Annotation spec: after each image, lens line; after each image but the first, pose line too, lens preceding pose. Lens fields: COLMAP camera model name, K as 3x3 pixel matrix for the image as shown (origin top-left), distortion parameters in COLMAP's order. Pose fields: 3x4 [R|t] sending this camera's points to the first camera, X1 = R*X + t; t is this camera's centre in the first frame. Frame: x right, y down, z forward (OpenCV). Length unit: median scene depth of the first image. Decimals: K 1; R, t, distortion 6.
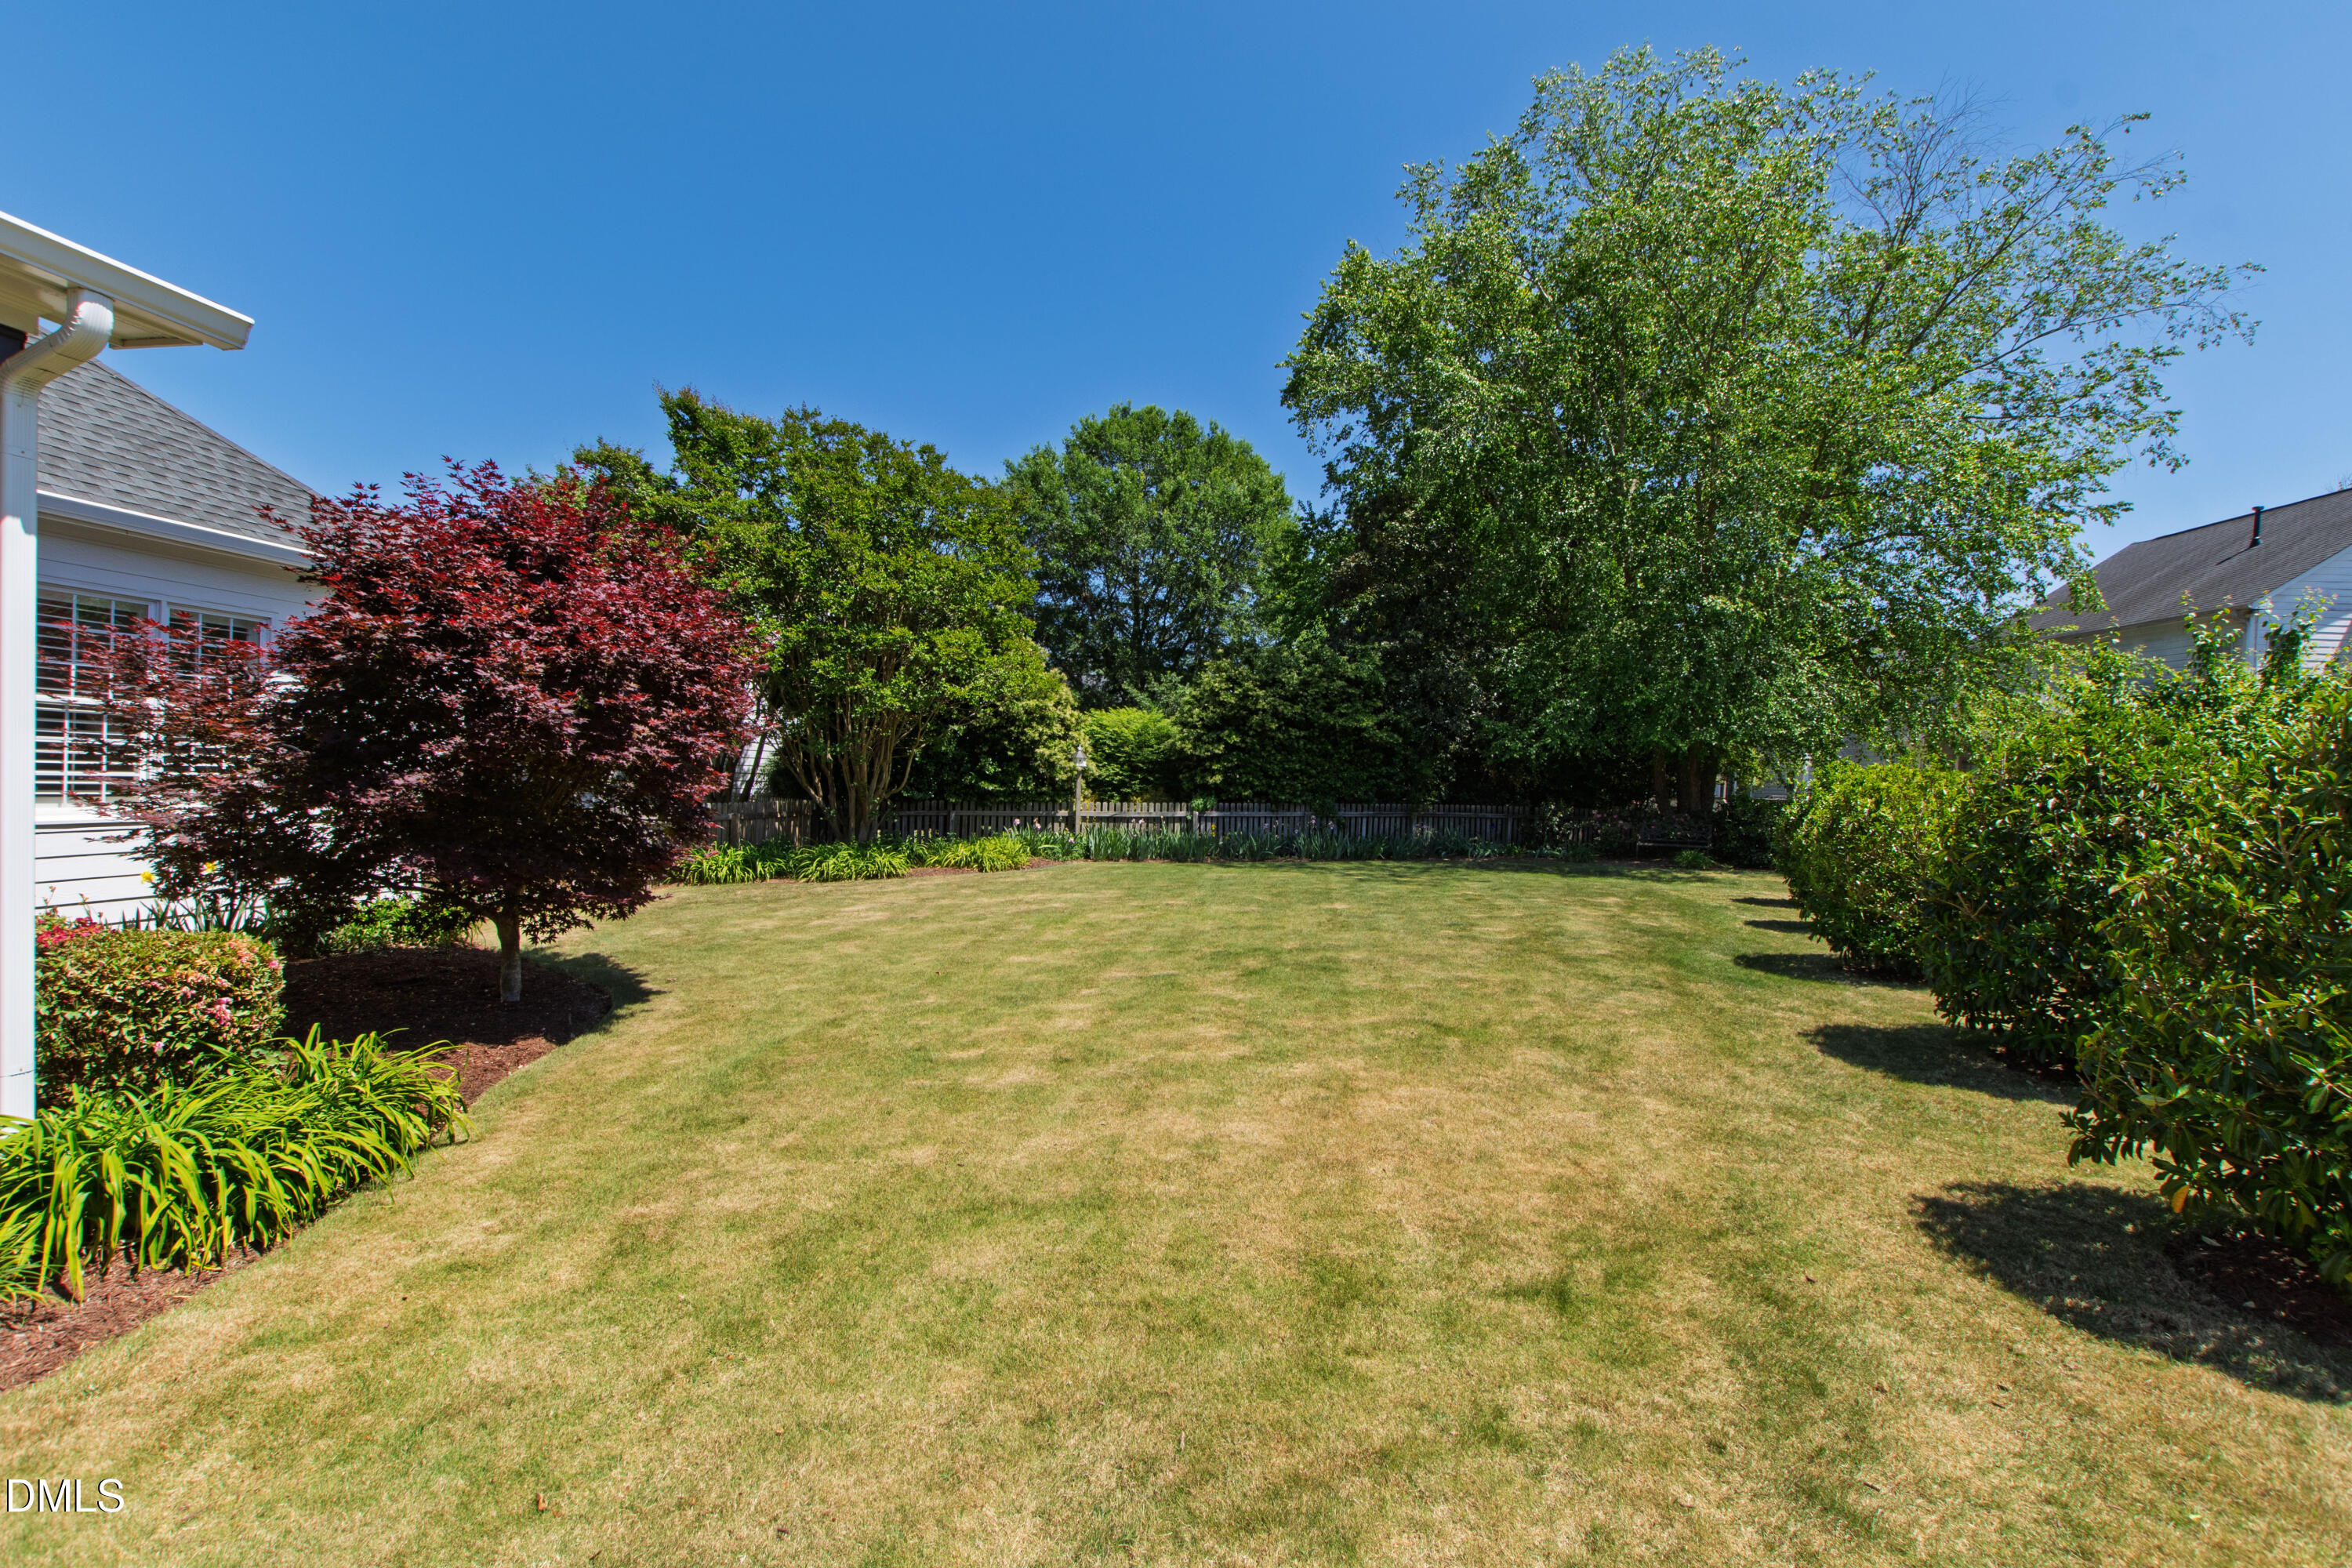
lens RADIAL K [[1021.1, 0, 1132.2], [0, 1021.1, 780.9], [0, 0, 1]] dist [-0.000898, -0.000171]
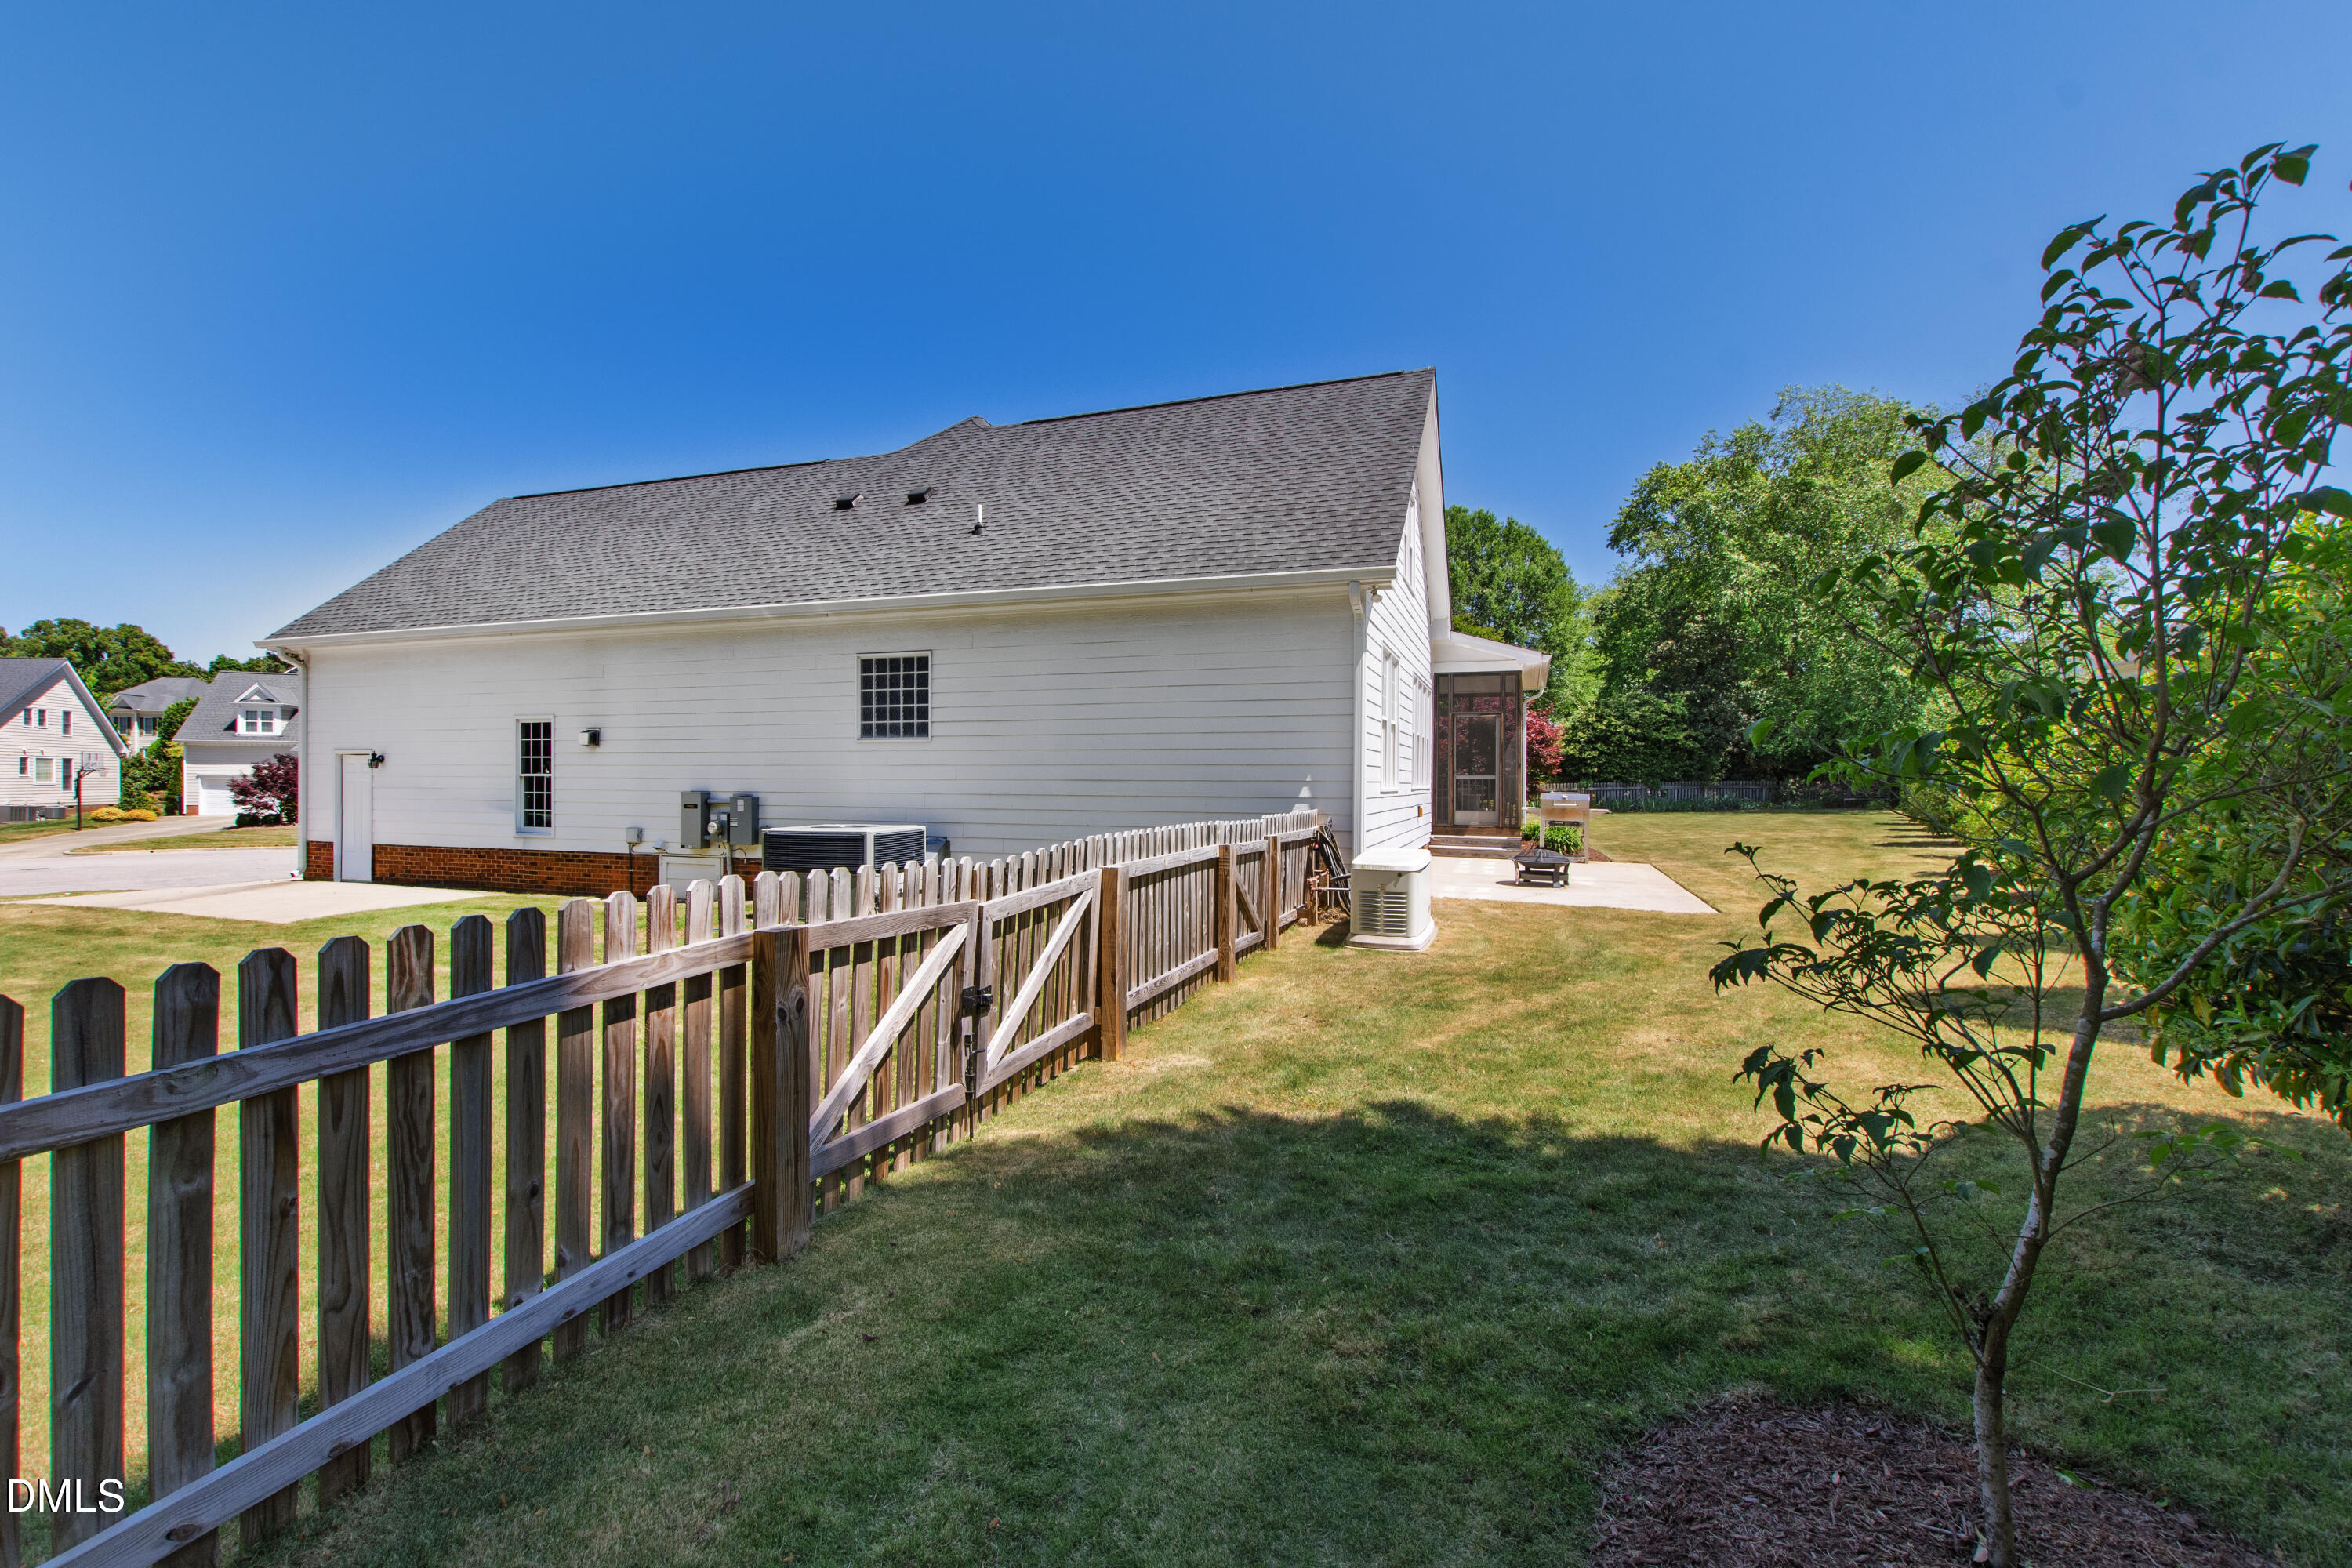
lens RADIAL K [[1021.1, 0, 1132.2], [0, 1021.1, 780.9], [0, 0, 1]] dist [-0.000898, -0.000171]
pose [[0.985164, -0.027072, -0.169469, -0.430156], [0.025736, 0.999618, -0.010076, 0.015164], [0.169677, 0.005565, 0.985484, -0.970768]]
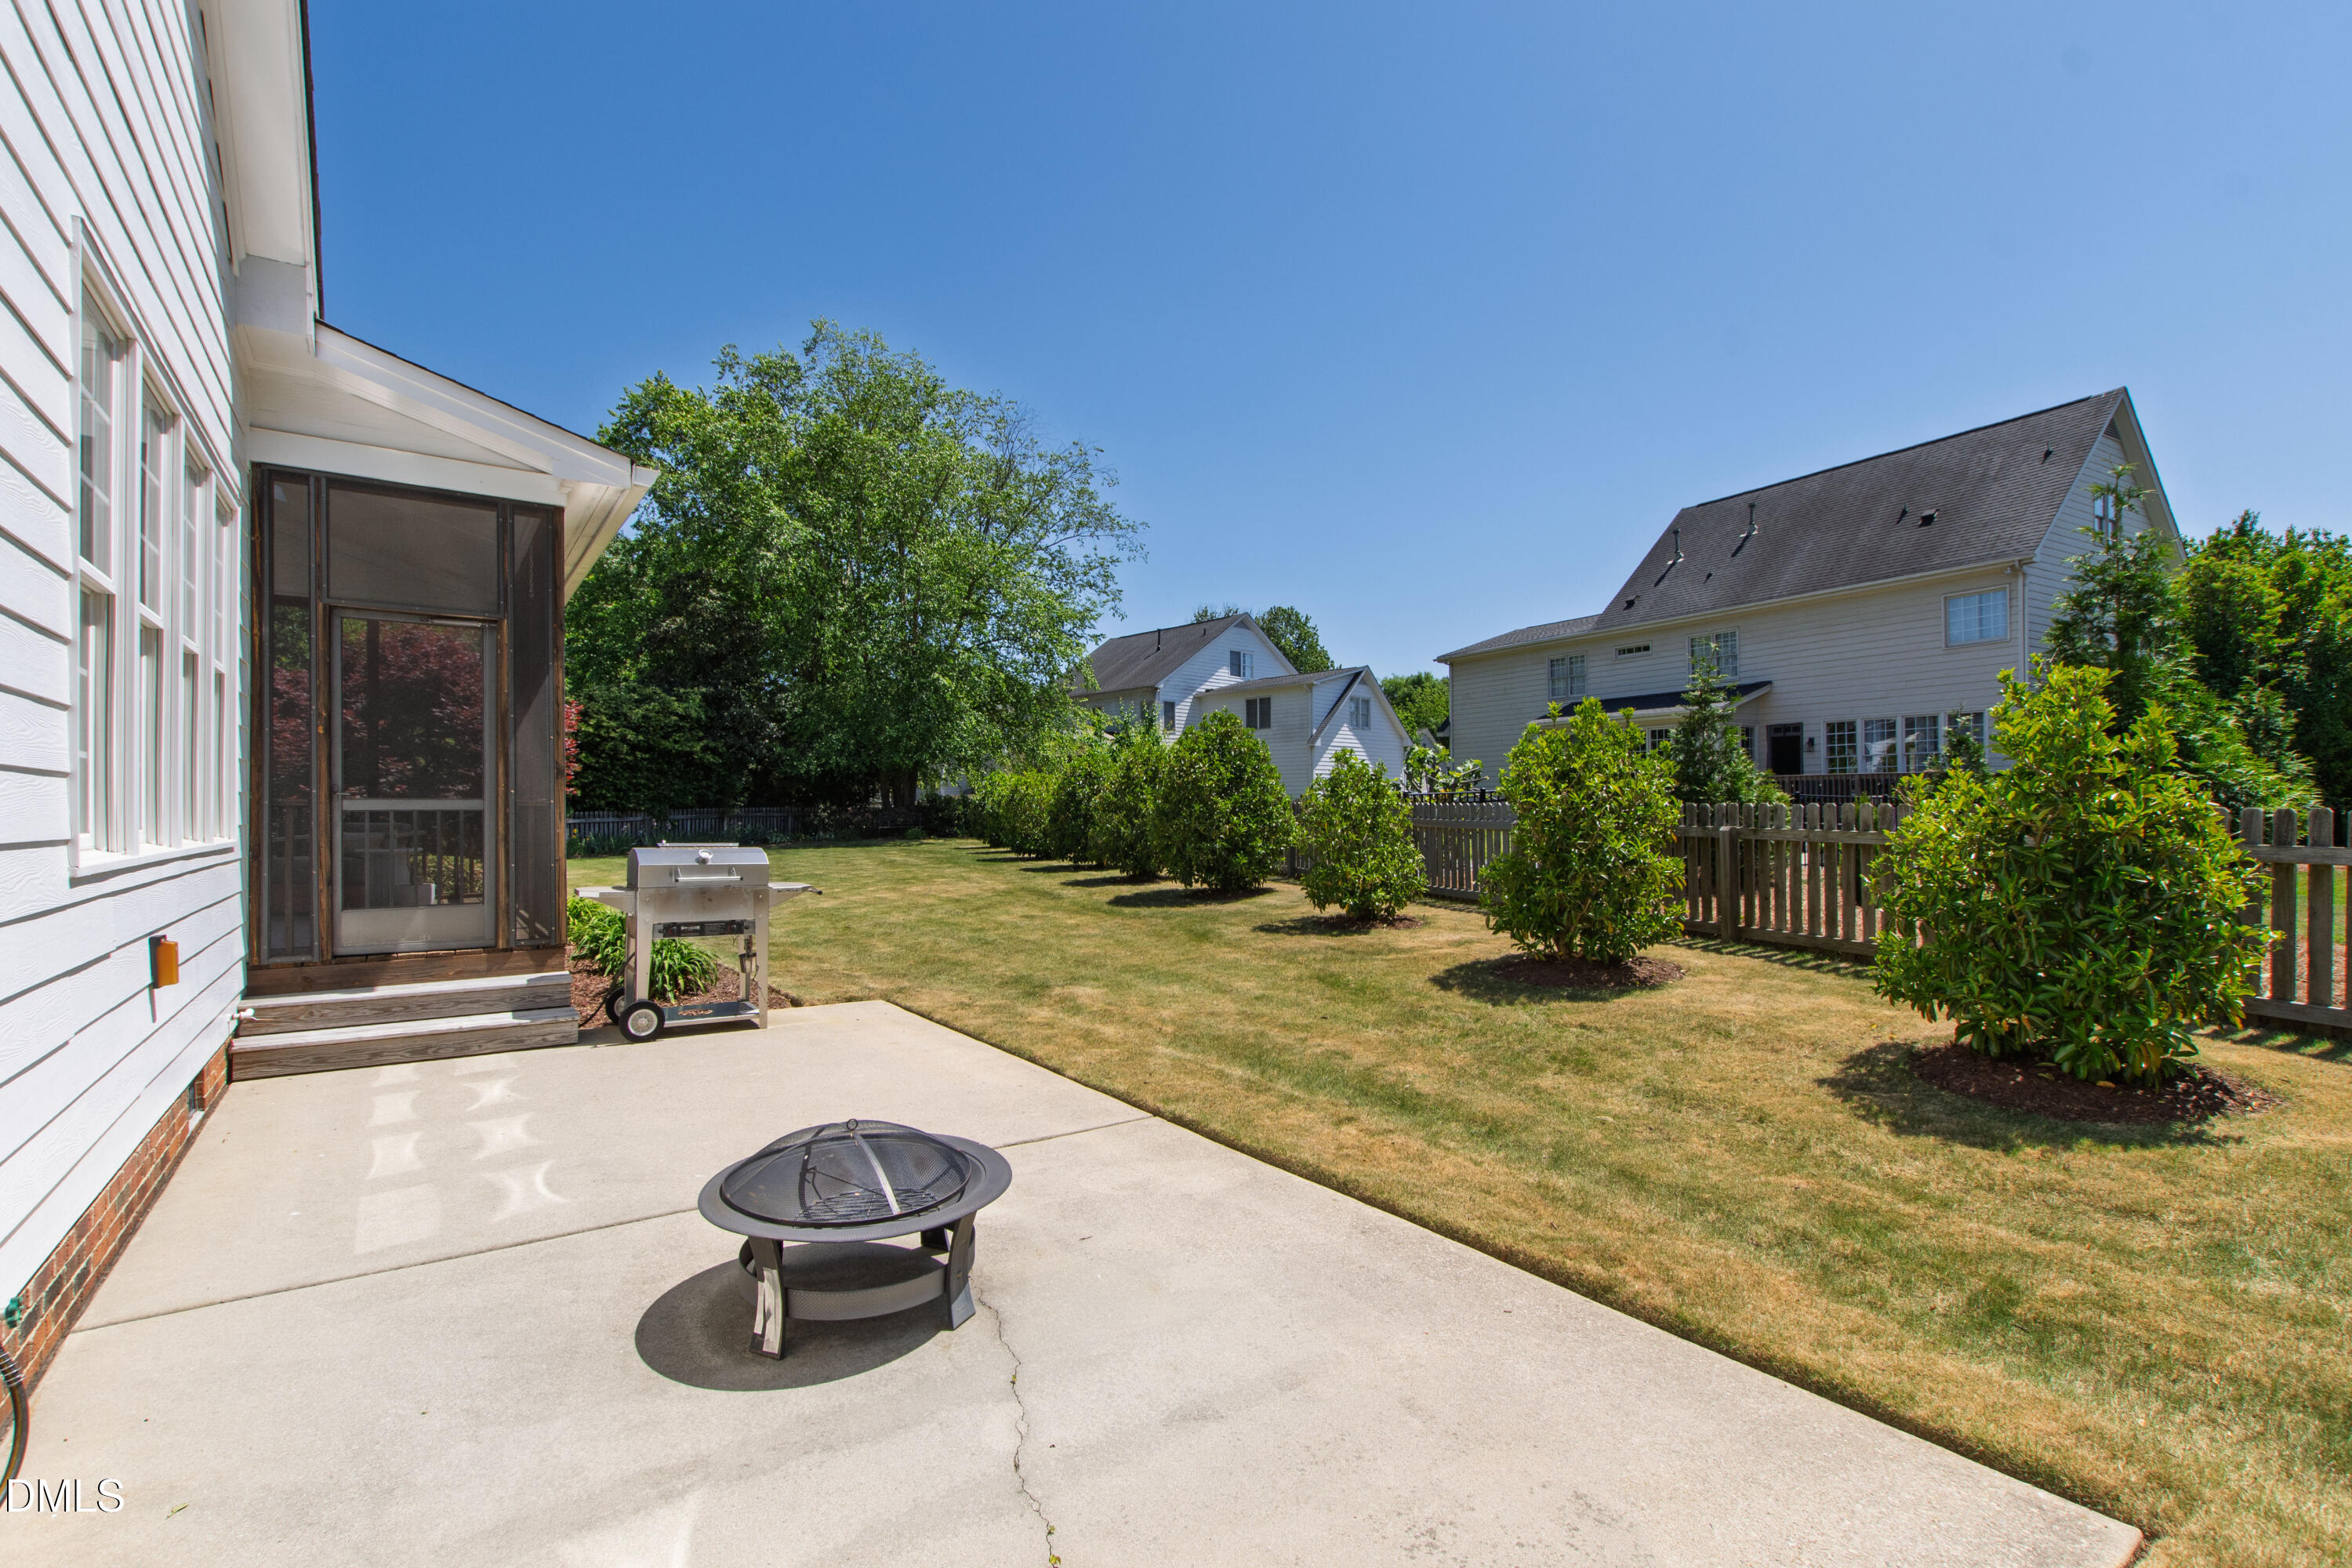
lens RADIAL K [[1042.4, 0, 1176.7], [0, 1042.4, 803.1], [0, 0, 1]] dist [0.001504, 0.000272]
pose [[0.675039, -0.032359, 0.737073, -0.357213], [0.029864, 0.999417, 0.016525, 0.011604], [-0.737178, 0.010857, 0.675612, -0.390071]]
